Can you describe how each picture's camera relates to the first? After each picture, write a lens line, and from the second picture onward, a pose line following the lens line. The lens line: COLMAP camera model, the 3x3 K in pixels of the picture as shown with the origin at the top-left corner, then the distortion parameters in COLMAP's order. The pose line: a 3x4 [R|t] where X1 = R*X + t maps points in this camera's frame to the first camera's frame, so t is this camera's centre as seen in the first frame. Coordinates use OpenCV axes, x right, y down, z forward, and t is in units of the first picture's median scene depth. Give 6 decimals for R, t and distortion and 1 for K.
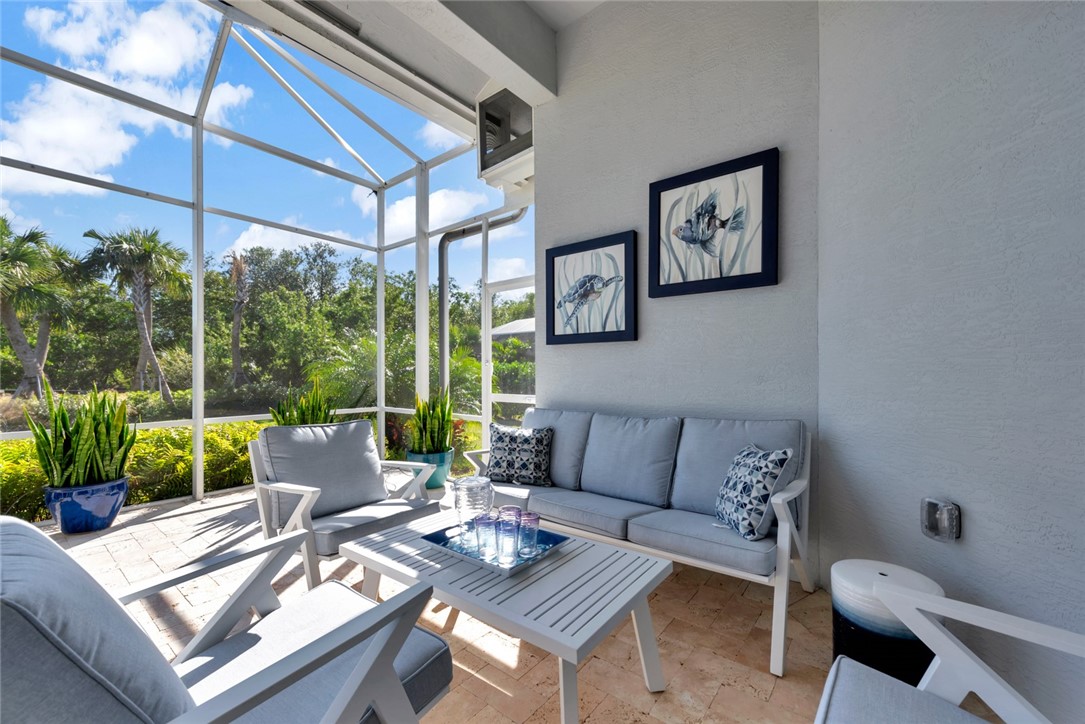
lens RADIAL K [[429.4, 0, 542.8], [0, 429.4, 371.5], [0, 0, 1]] dist [0.013363, -0.001727]
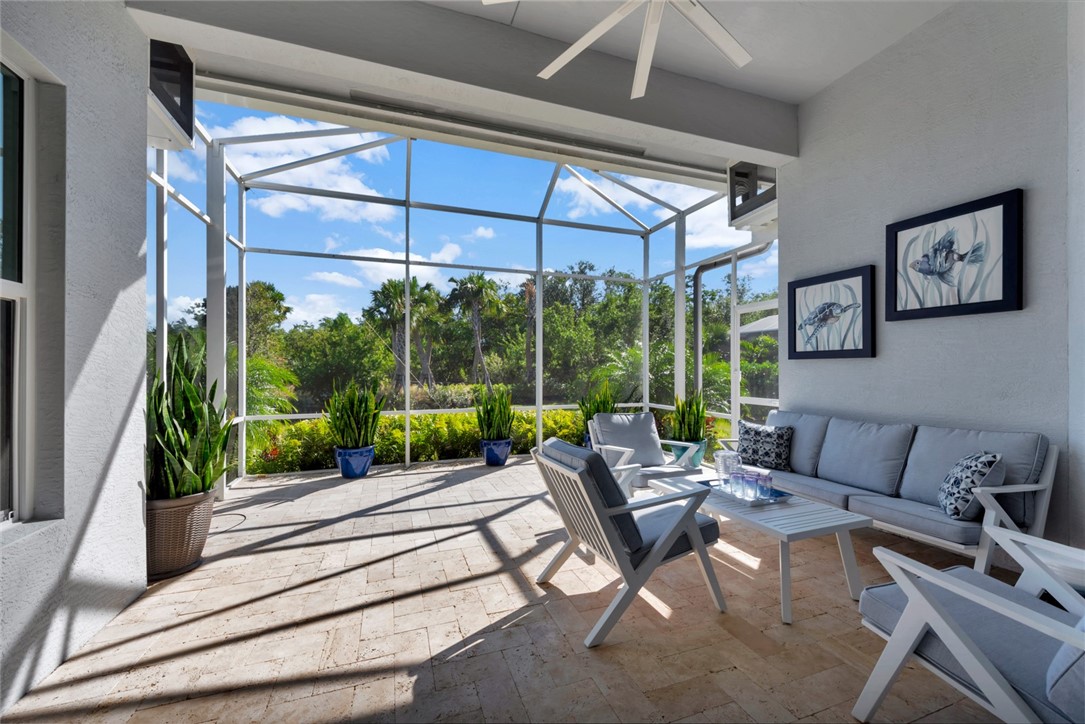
lens RADIAL K [[435.5, 0, 542.3], [0, 435.5, 367.2], [0, 0, 1]] dist [0.003610, -0.001464]
pose [[0.854972, -0.000167, -0.518674, 0.056862], [0.000506, 1.000000, 0.000513, -0.044062], [0.518674, -0.000701, 0.854972, -0.465189]]
